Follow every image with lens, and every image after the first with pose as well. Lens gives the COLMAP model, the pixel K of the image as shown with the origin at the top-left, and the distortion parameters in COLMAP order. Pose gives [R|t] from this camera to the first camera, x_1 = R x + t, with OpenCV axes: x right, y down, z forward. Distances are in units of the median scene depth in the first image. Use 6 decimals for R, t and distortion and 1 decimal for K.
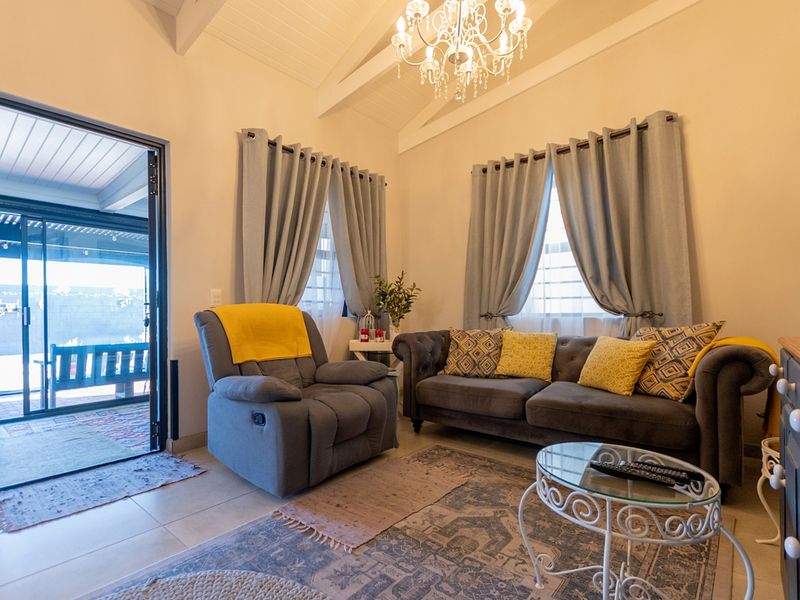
lens RADIAL K [[397.3, 0, 398.0], [0, 397.3, 310.7], [0, 0, 1]] dist [0.005129, 0.000104]
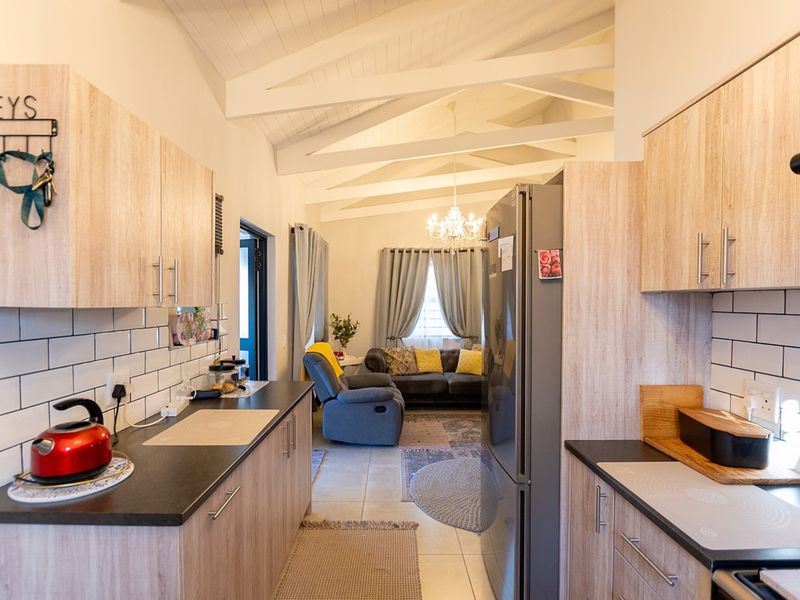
lens RADIAL K [[397.3, 0, 398.0], [0, 397.3, 310.7], [0, 0, 1]] dist [0.005129, 0.000104]
pose [[0.747869, -0.005199, 0.663826, -1.404921], [-0.008202, 0.999821, 0.017071, -0.212770], [-0.663796, -0.018212, 0.747692, -0.435419]]
